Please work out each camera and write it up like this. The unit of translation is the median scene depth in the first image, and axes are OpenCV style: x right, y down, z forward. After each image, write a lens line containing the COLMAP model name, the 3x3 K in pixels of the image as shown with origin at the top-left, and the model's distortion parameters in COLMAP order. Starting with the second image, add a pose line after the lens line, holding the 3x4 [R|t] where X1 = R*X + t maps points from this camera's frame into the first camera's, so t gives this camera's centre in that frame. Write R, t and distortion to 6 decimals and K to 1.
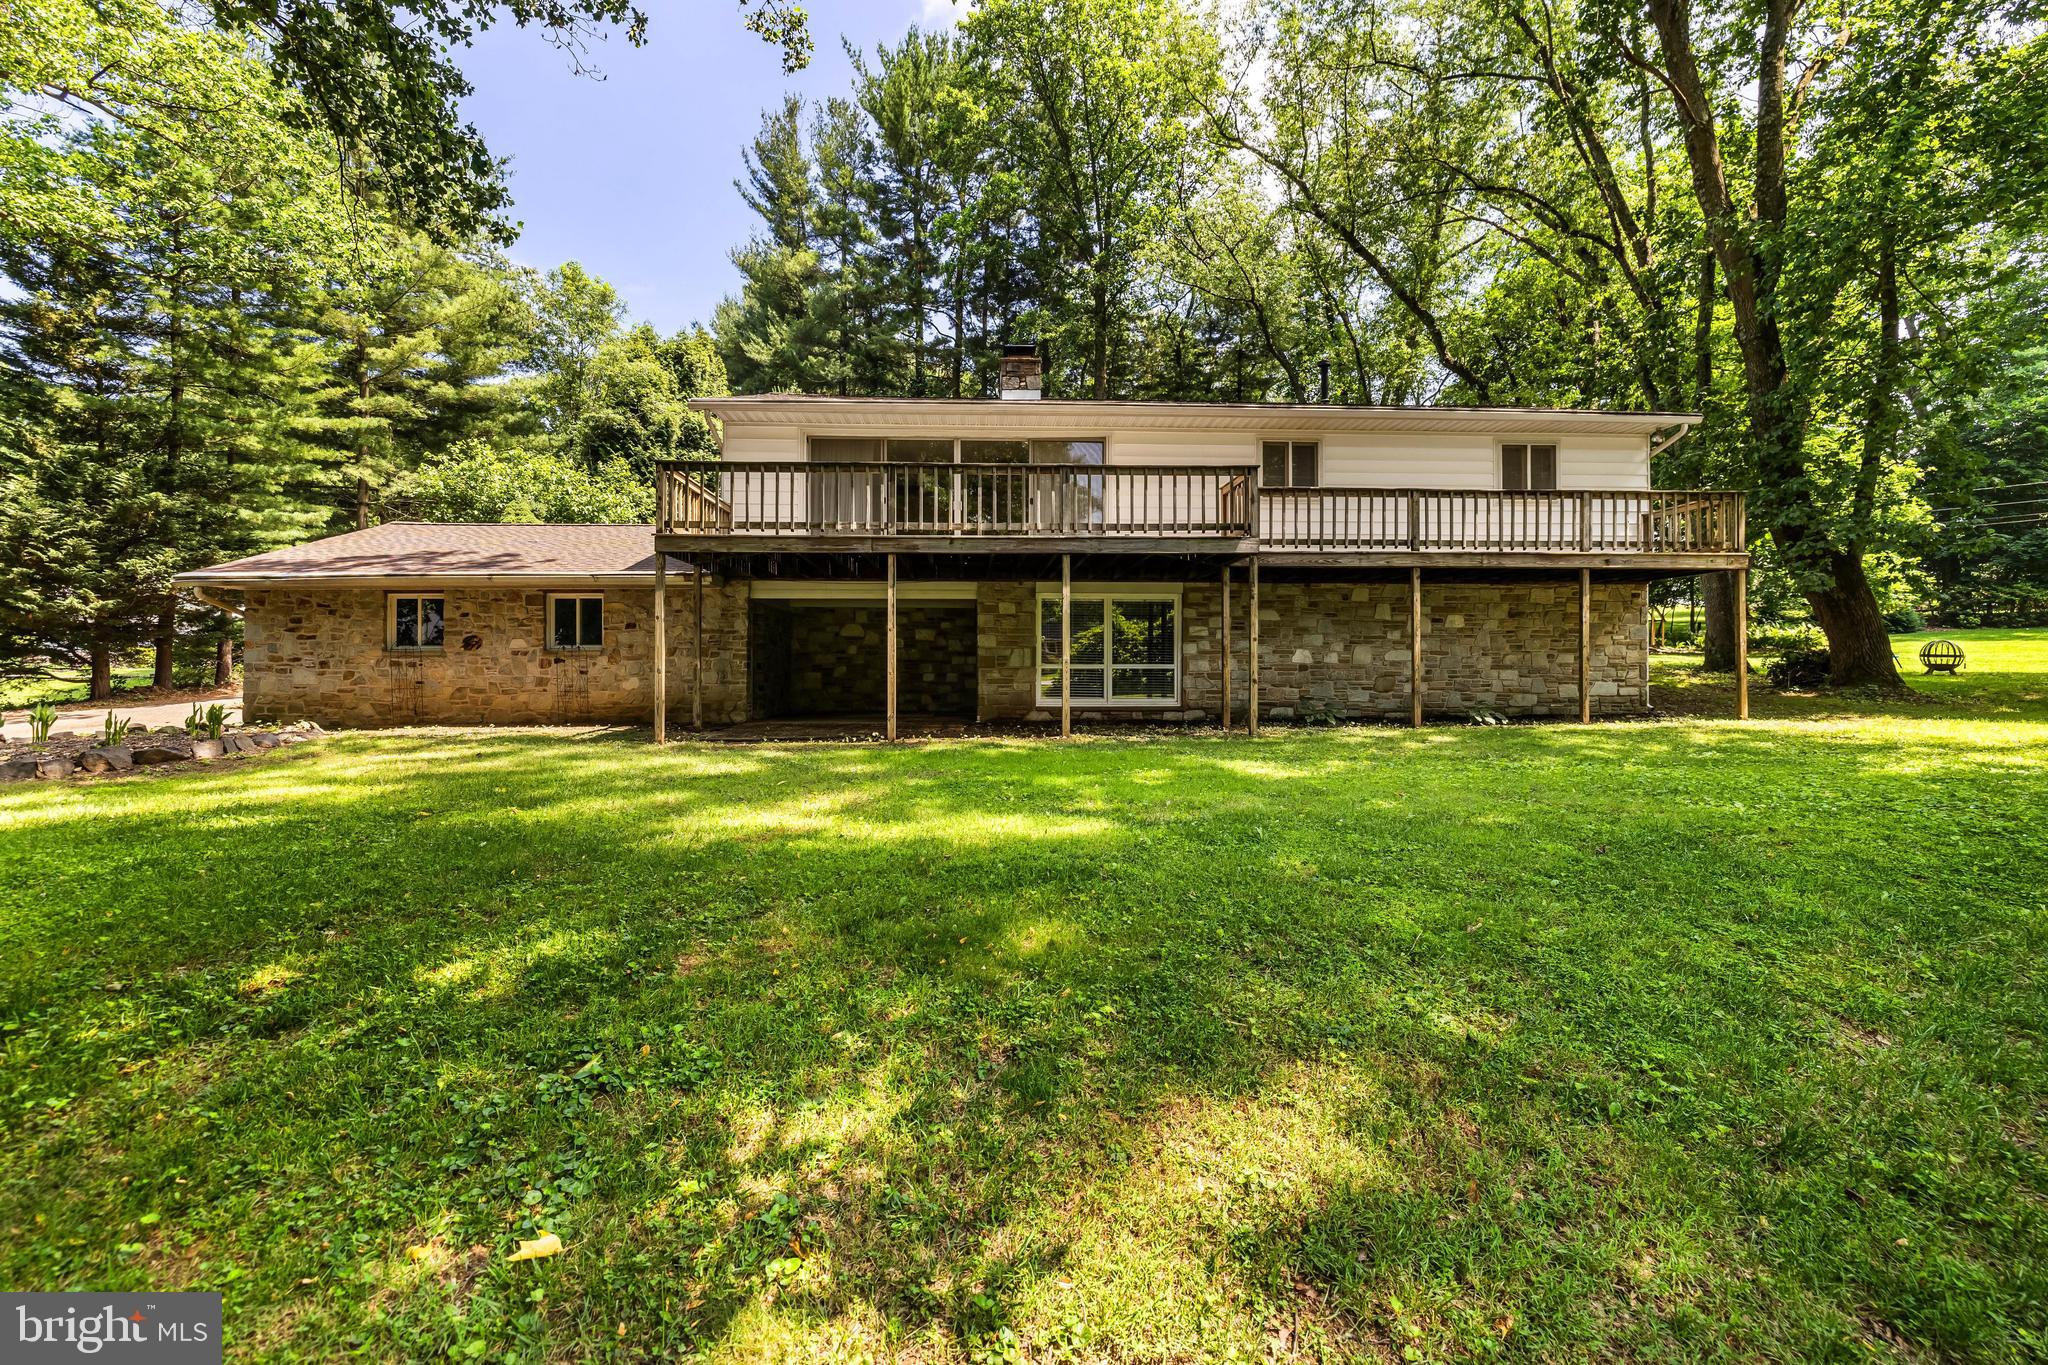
lens RADIAL K [[861.1, 0, 1009.2], [0, 861.1, 663.8], [0, 0, 1]] dist [0.001972, 0.001084]
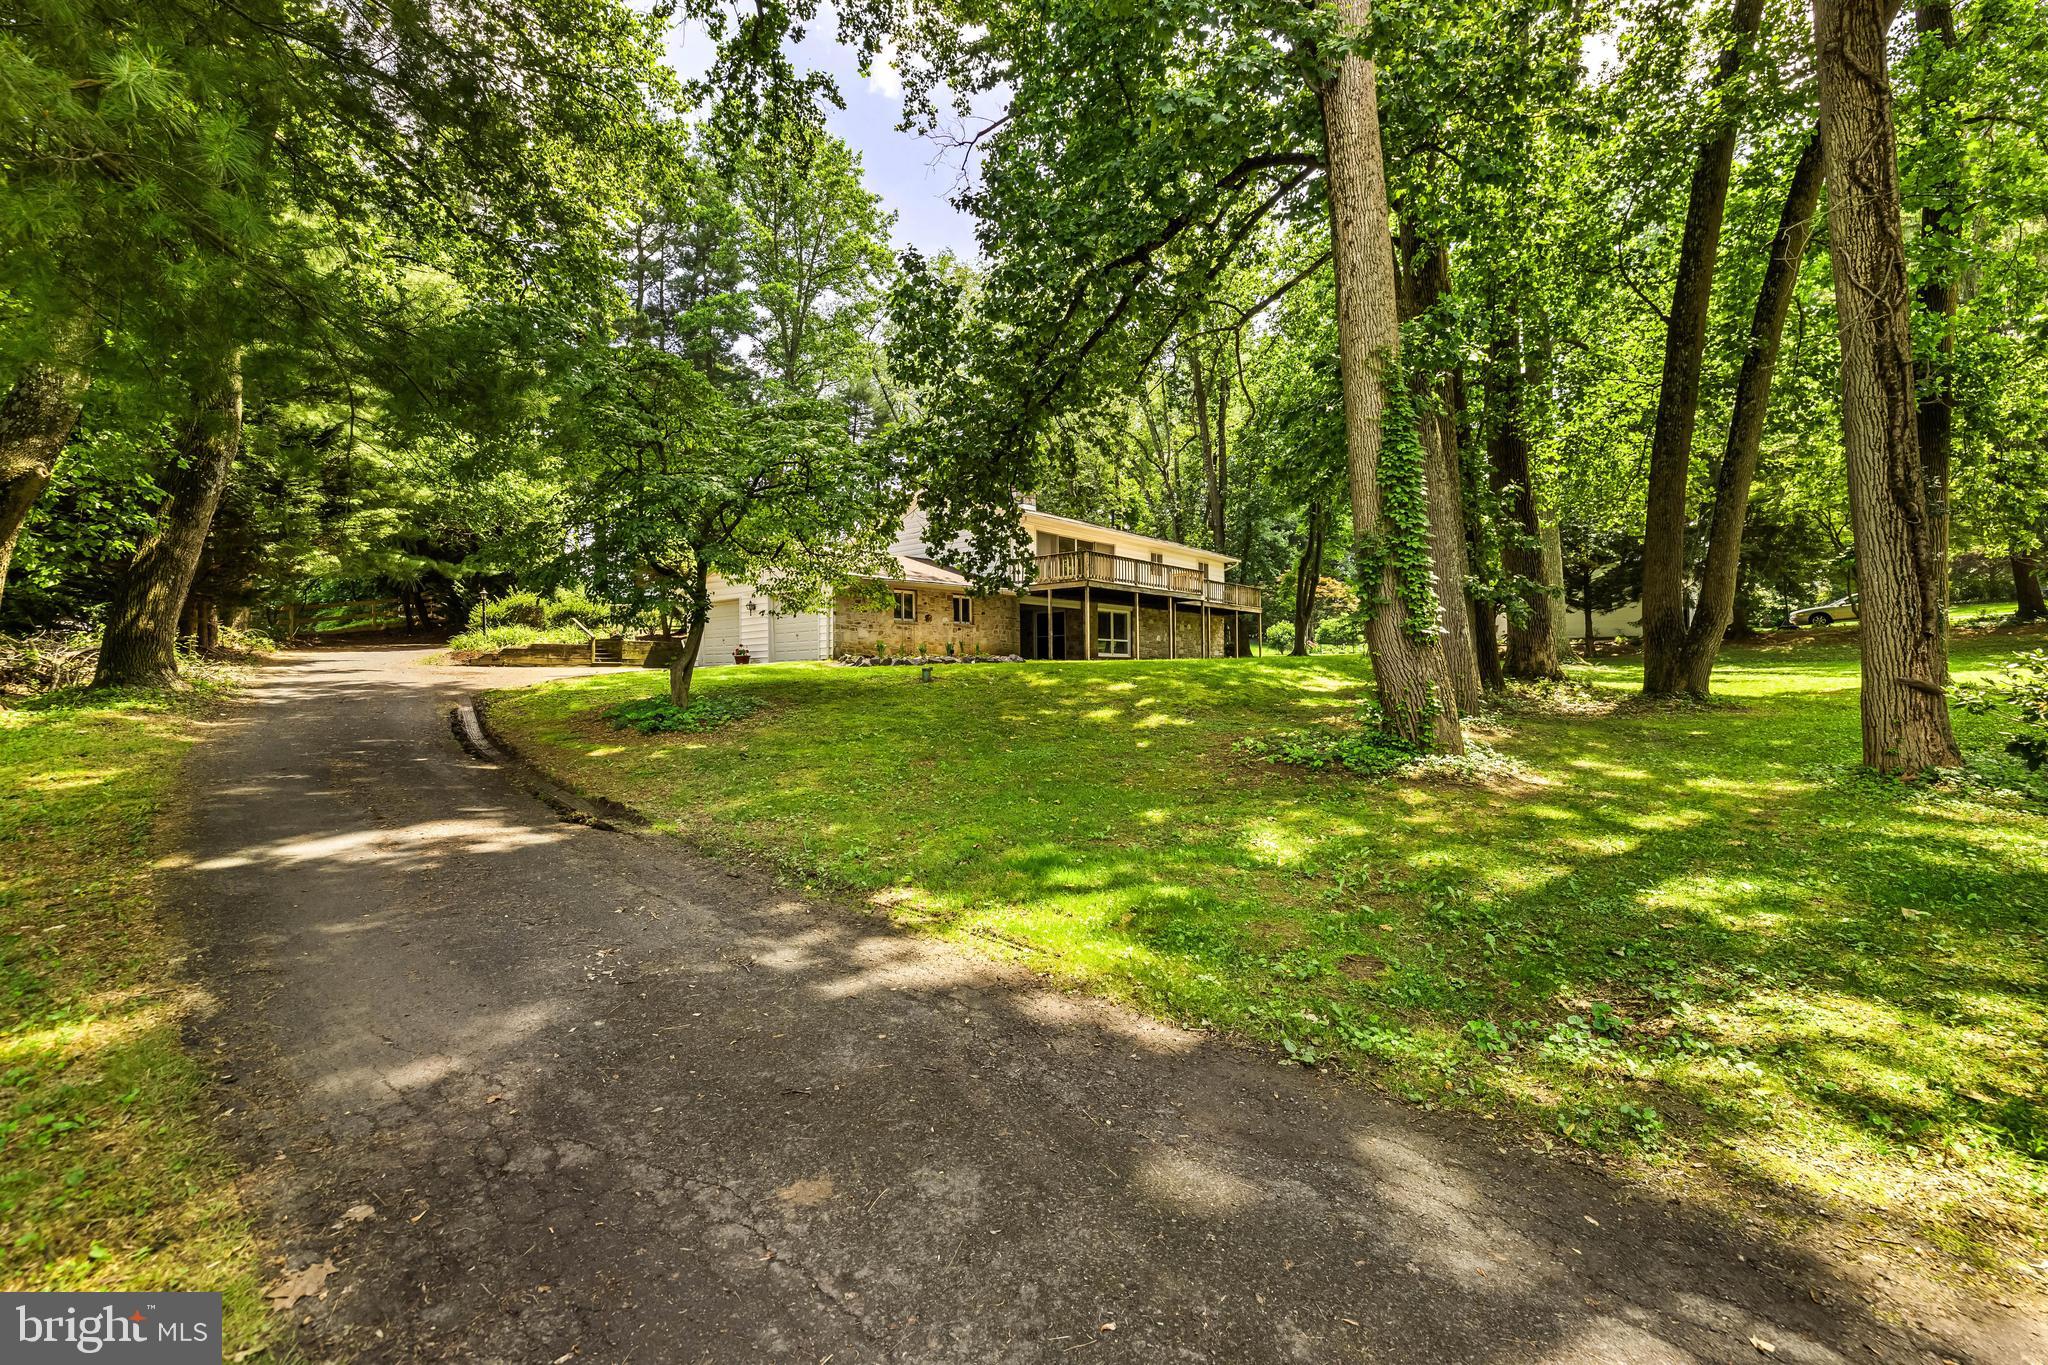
lens RADIAL K [[861.1, 0, 1009.2], [0, 861.1, 663.8], [0, 0, 1]] dist [0.001972, 0.001084]
pose [[0.688026, 0.007765, 0.725645, -1.804679], [-0.027171, 0.999517, 0.015067, 0.041620], [-0.725177, -0.030083, 0.687905, -0.435512]]
